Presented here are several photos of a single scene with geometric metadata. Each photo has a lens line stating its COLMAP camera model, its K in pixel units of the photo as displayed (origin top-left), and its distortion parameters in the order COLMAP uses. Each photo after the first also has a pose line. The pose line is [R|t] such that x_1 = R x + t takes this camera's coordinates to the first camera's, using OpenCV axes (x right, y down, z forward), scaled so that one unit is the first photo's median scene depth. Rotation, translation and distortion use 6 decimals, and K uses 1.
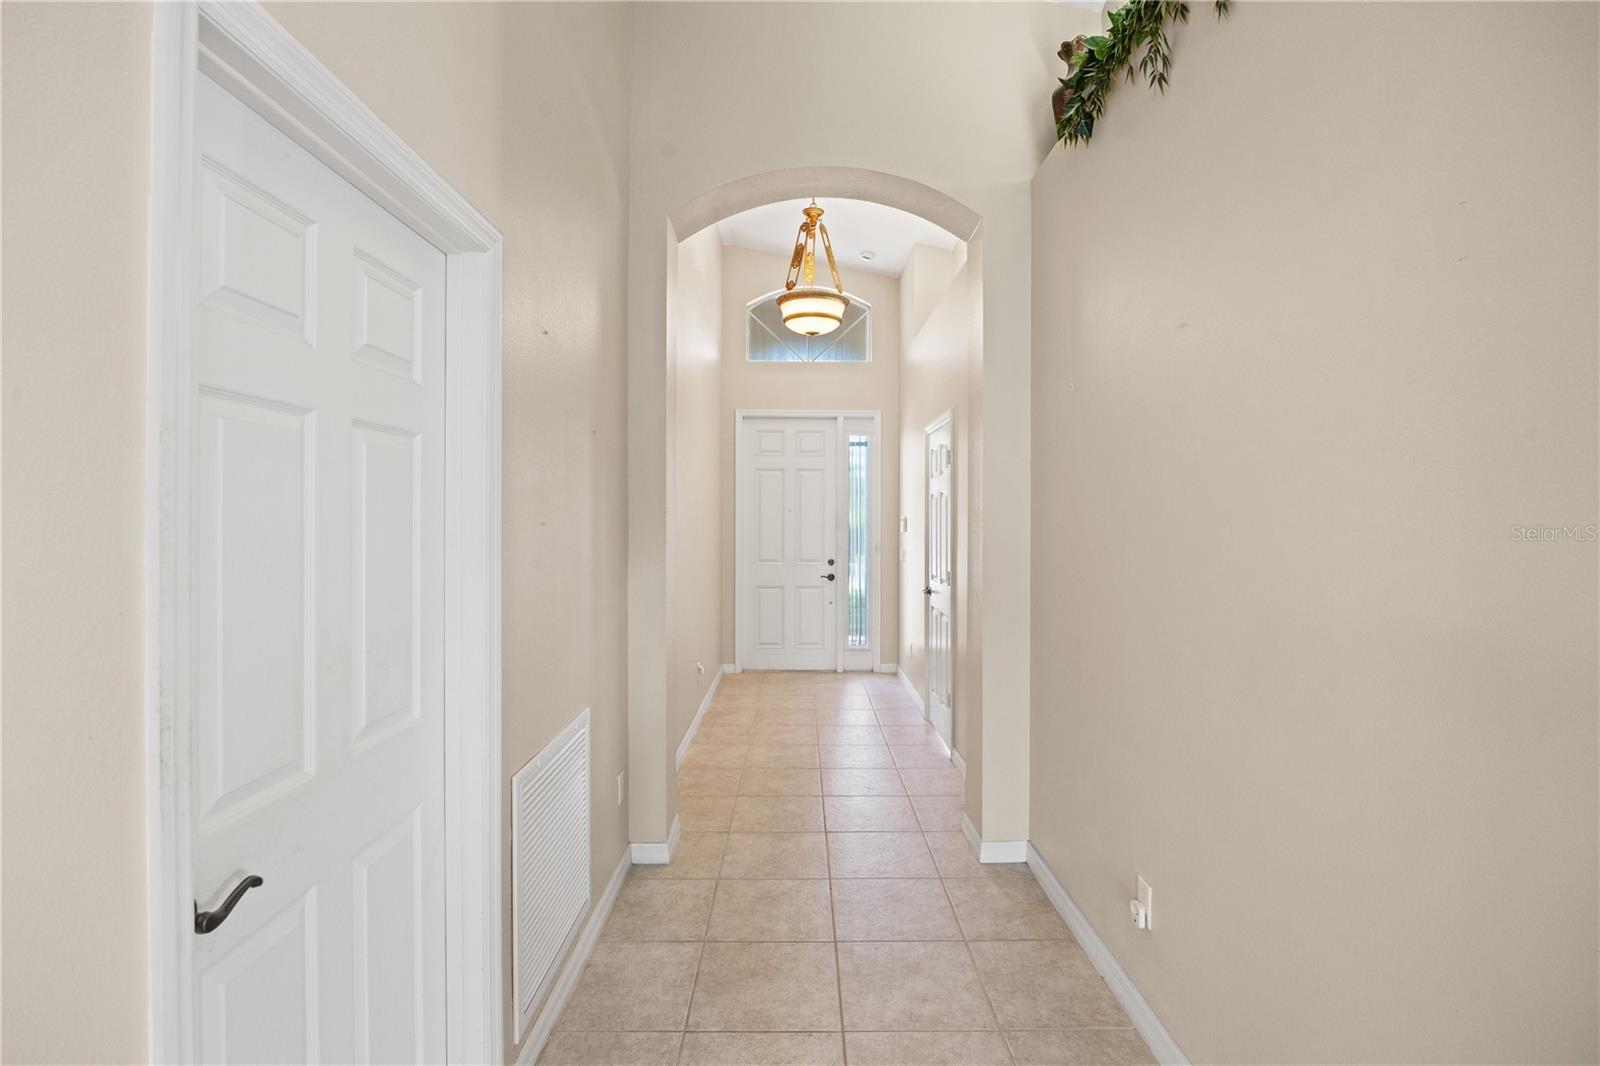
lens RADIAL K [[773.6, 0, 794.6], [0, 773.6, 505.8], [0, 0, 1]] dist [-0.000716, -0.000054]
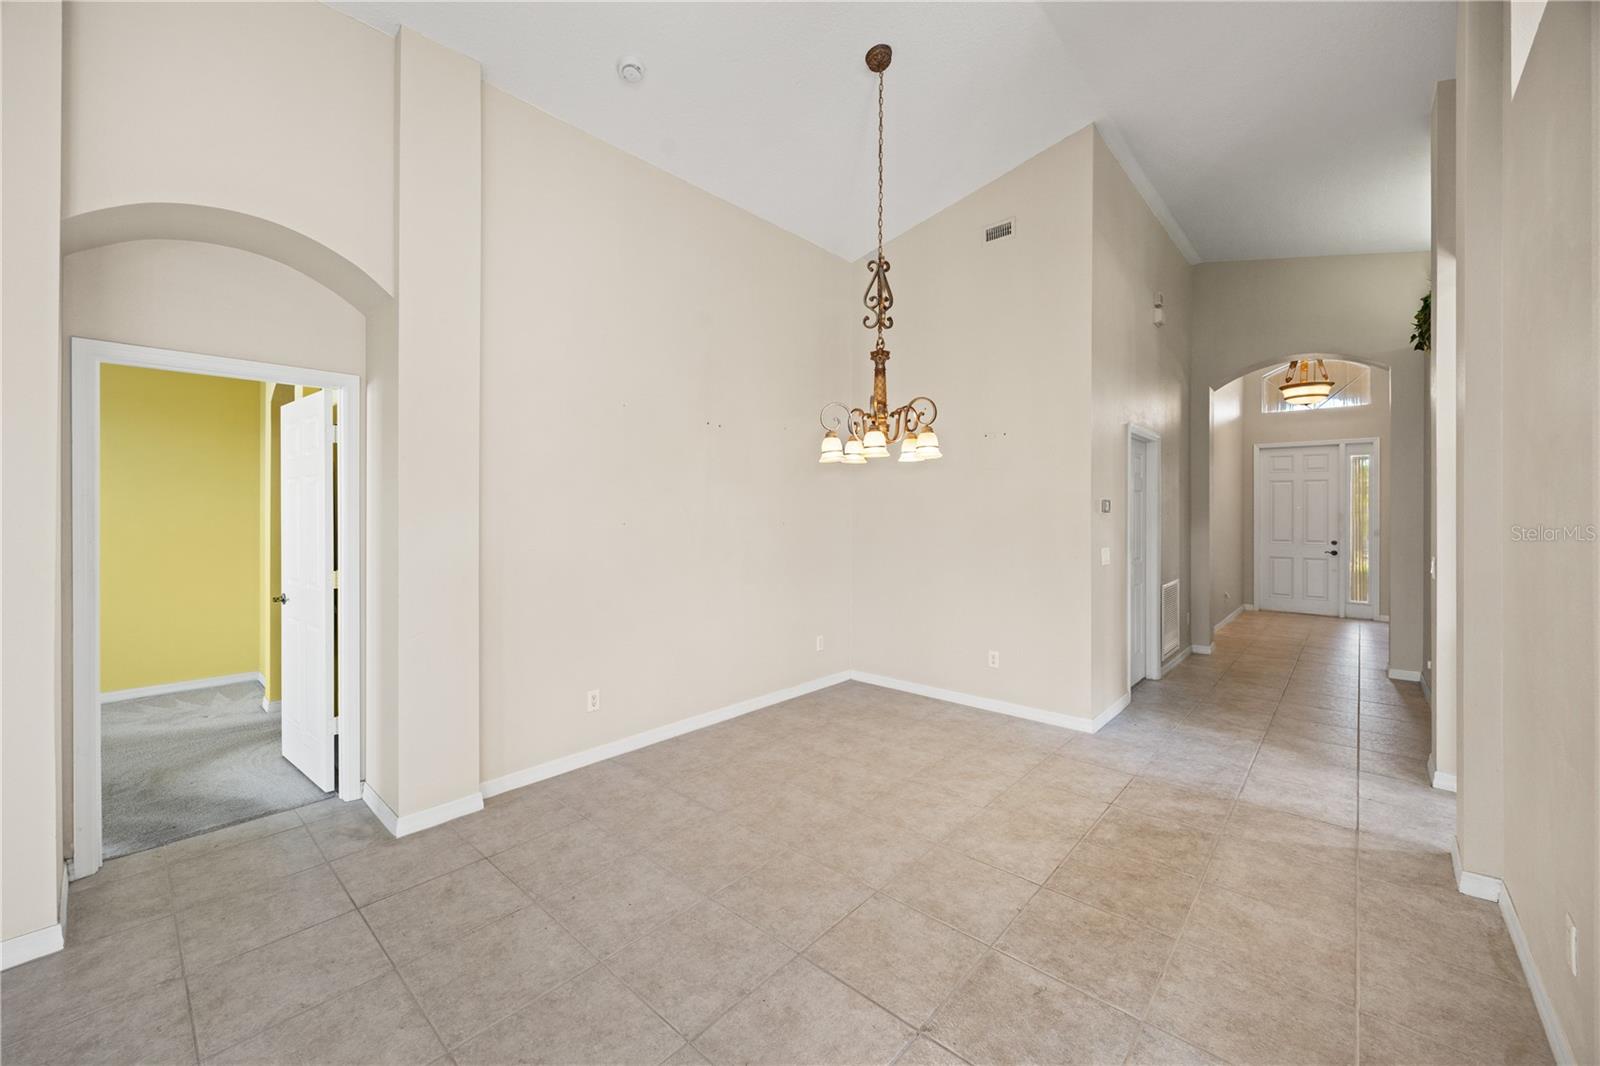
lens RADIAL K [[615.5, 0, 787.9], [0, 615.5, 516.6], [0, 0, 1]] dist [-0.011617, 0.000909]
pose [[0.734238, 0.002990, -0.678886, 0.073725], [0.009816, 0.999839, 0.015020, -0.004661], [0.678822, -0.017692, 0.734090, -0.573744]]
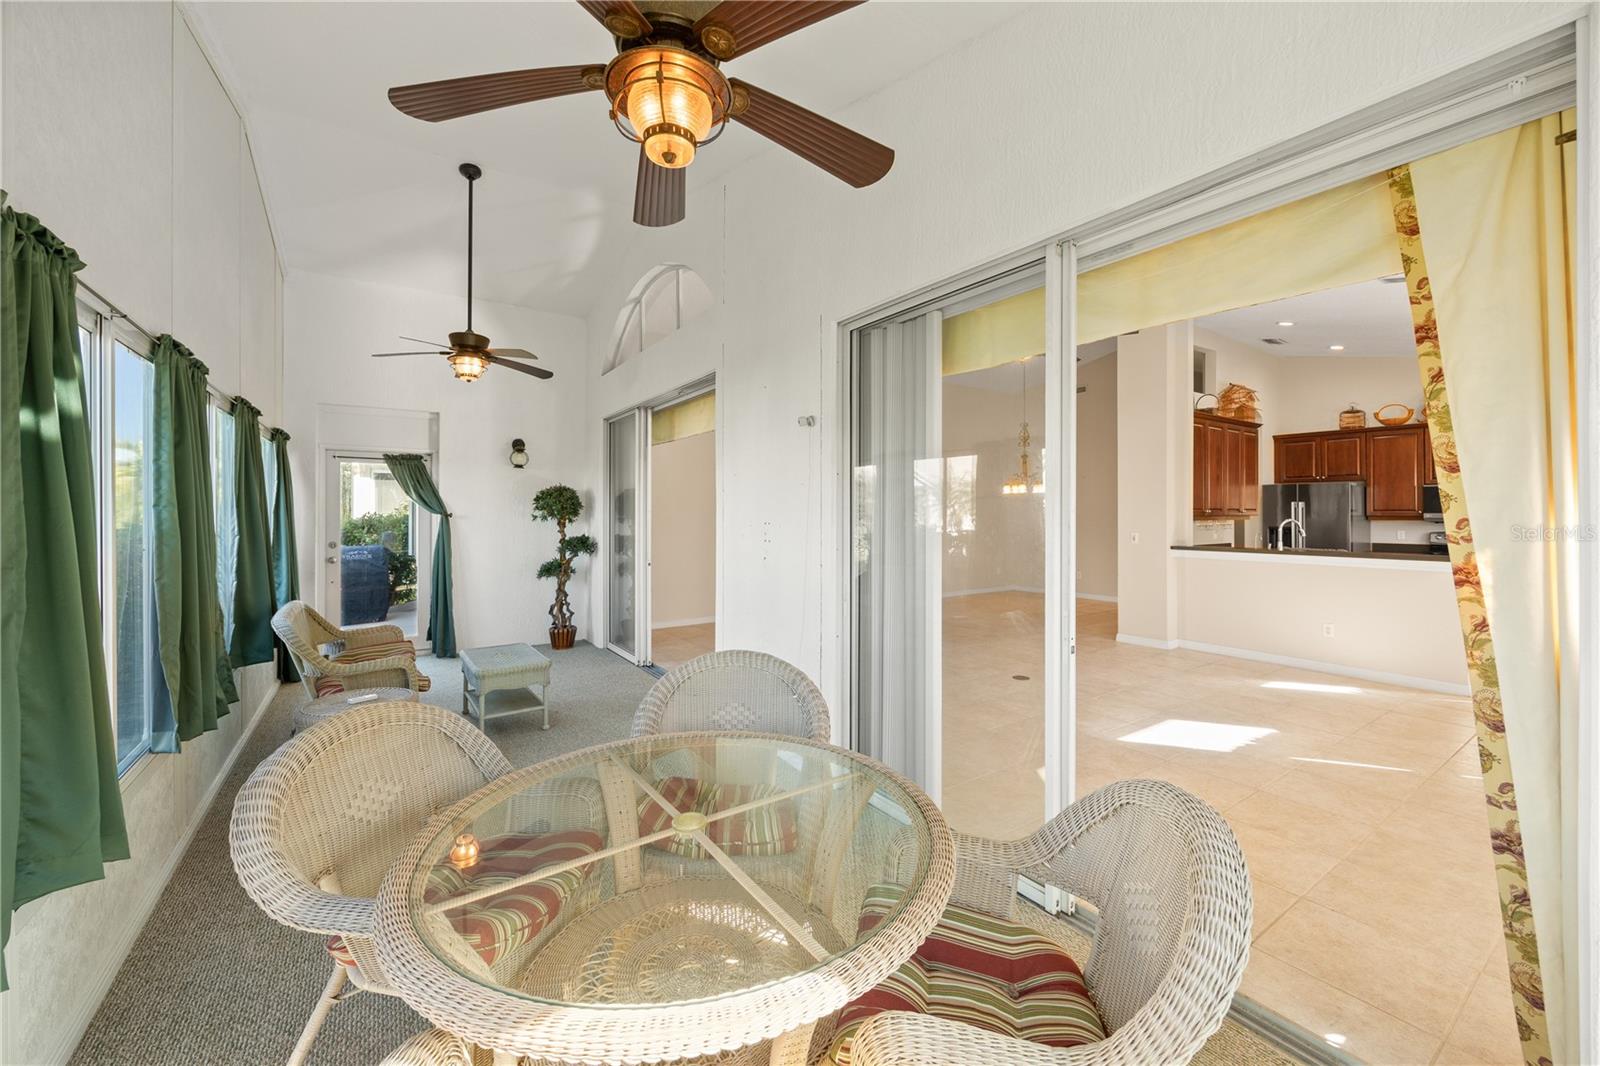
lens RADIAL K [[615.5, 0, 791.1], [0, 615.5, 514.1], [0, 0, 1]] dist [-0.011617, 0.000909]
pose [[0.544065, -0.003481, -0.839036, 0.609336], [0.014864, 0.999874, 0.005490, -0.008075], [0.838912, -0.015458, 0.544048, -1.280145]]
